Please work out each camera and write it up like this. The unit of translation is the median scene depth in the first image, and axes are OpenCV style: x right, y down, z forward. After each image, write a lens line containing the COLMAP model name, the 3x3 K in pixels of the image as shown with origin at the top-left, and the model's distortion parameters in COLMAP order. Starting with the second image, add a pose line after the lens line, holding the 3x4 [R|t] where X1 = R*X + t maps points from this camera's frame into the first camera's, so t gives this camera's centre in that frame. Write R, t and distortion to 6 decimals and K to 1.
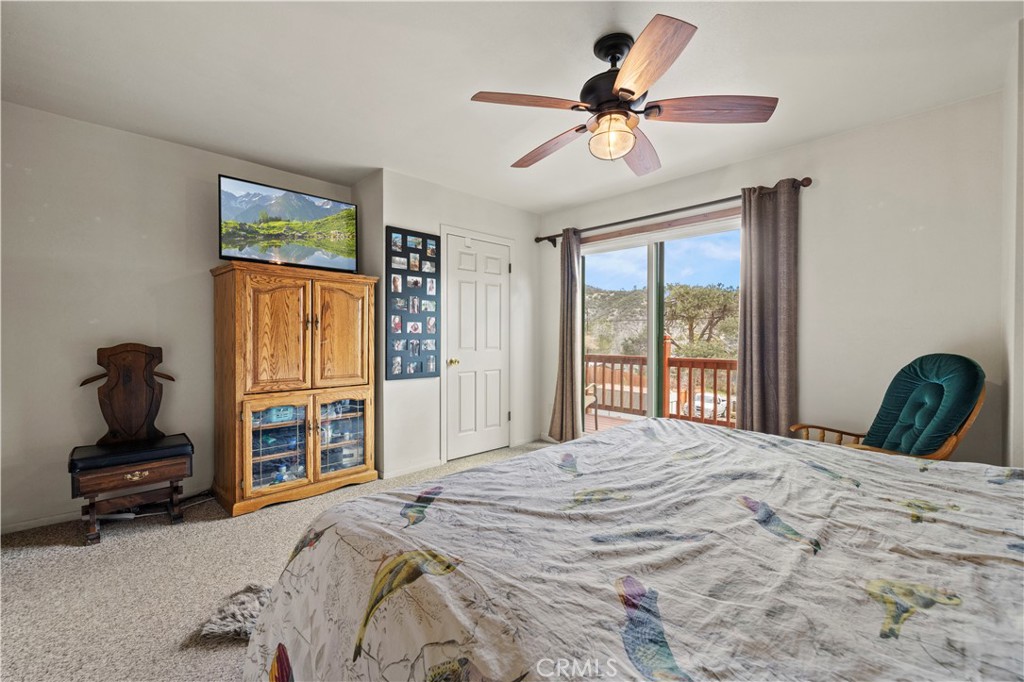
lens RADIAL K [[416.3, 0, 512.0], [0, 416.3, 341.0], [0, 0, 1]] dist [0.000312, 0.000024]
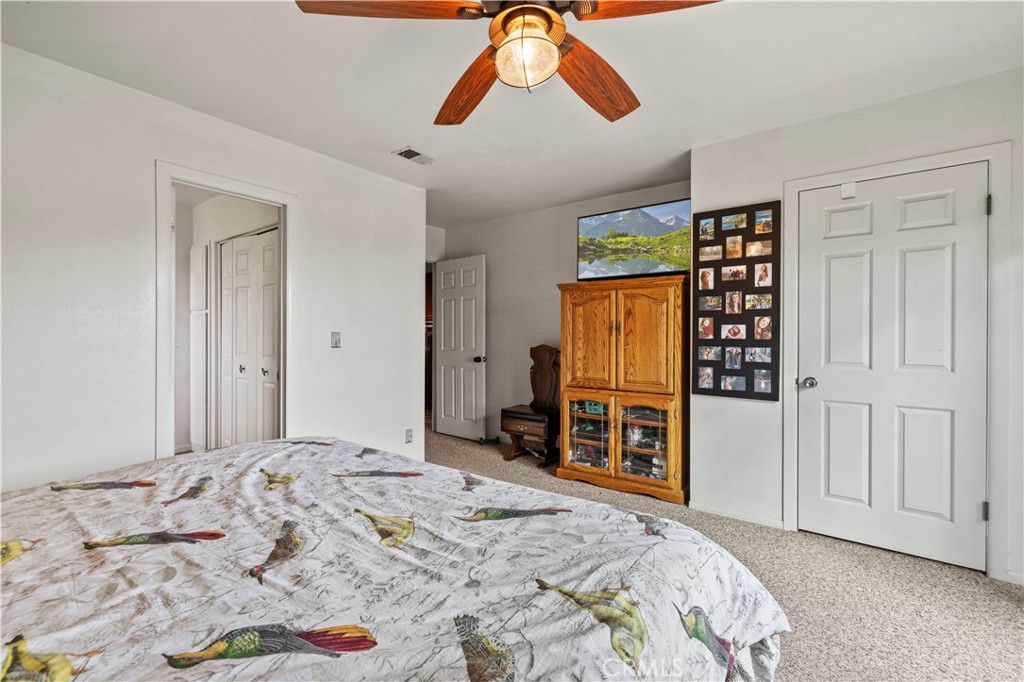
lens RADIAL K [[431.4, 0, 507.9], [0, 431.4, 339.5], [0, 0, 1]] dist [0.000856, 0.000077]
pose [[0.176544, 0.009475, -0.984247, 0.500085], [-0.016362, 0.999844, 0.006690, -0.016893], [0.984157, 0.014923, 0.176671, 0.460477]]
